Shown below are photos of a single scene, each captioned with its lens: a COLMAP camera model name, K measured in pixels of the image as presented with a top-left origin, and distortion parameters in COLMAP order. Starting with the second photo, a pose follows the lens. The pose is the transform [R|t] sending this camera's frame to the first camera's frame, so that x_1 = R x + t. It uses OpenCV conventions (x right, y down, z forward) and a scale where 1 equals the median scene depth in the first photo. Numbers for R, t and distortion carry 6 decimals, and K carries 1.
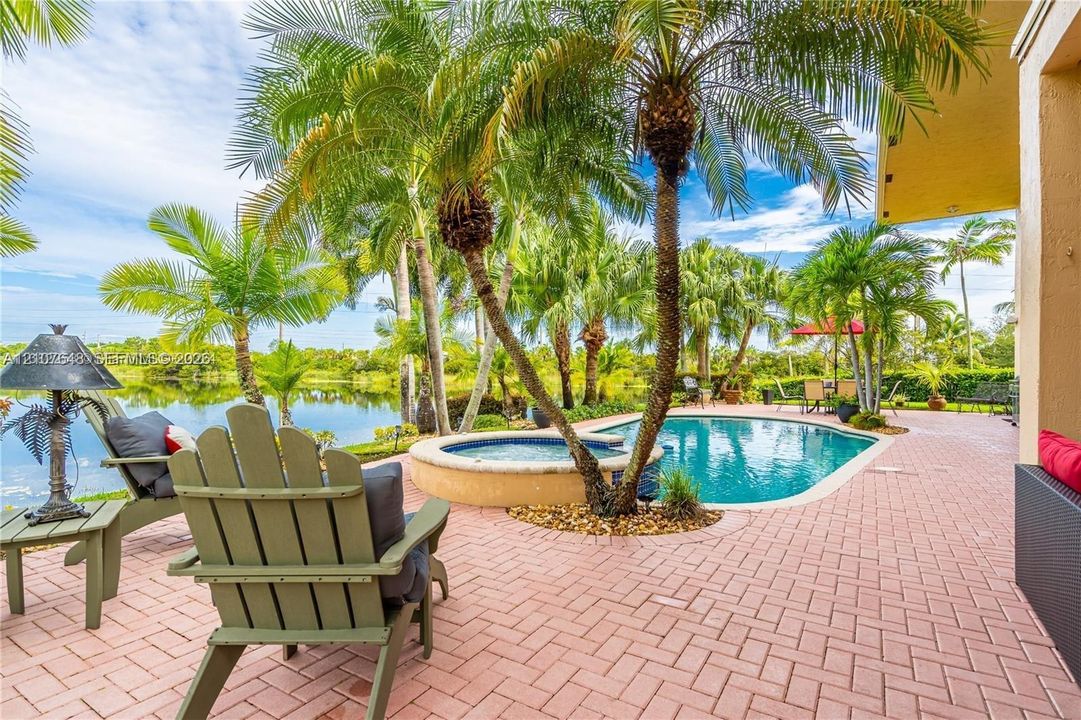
lens RADIAL K [[524.6, 0, 542.8], [0, 524.6, 367.2], [0, 0, 1]] dist [-0.000048, 0.000300]
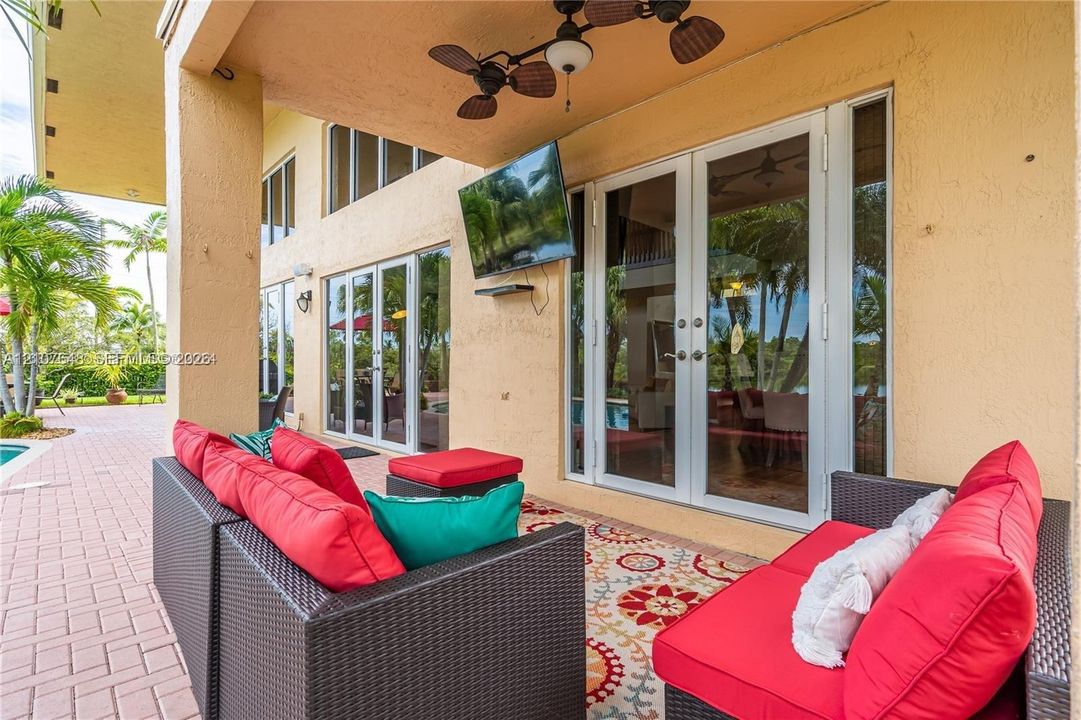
lens RADIAL K [[524.6, 0, 567.2], [0, 524.6, 361.9], [0, 0, 1]] dist [-0.000048, 0.000300]
pose [[0.226857, -0.005649, 0.973912, 0.038922], [-0.001020, 0.999981, 0.006038, 0.000560], [-0.973928, -0.002363, 0.226847, 0.013713]]
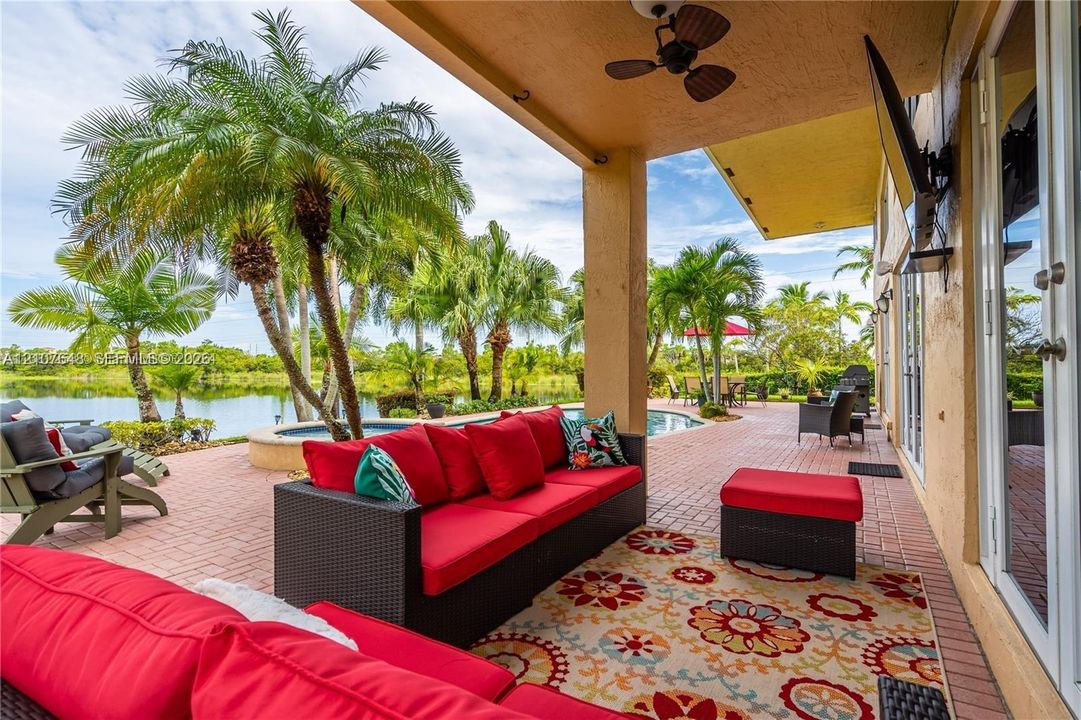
lens RADIAL K [[505.4, 0, 540.7], [0, 505.4, 358.6], [0, 0, 1]] dist [-0.001827, -0.000090]
pose [[0.999967, -0.007977, 0.001290, 0.238952], [0.007997, 0.999834, -0.016376, 0.001956], [-0.001159, 0.016386, 0.999865, -0.129089]]
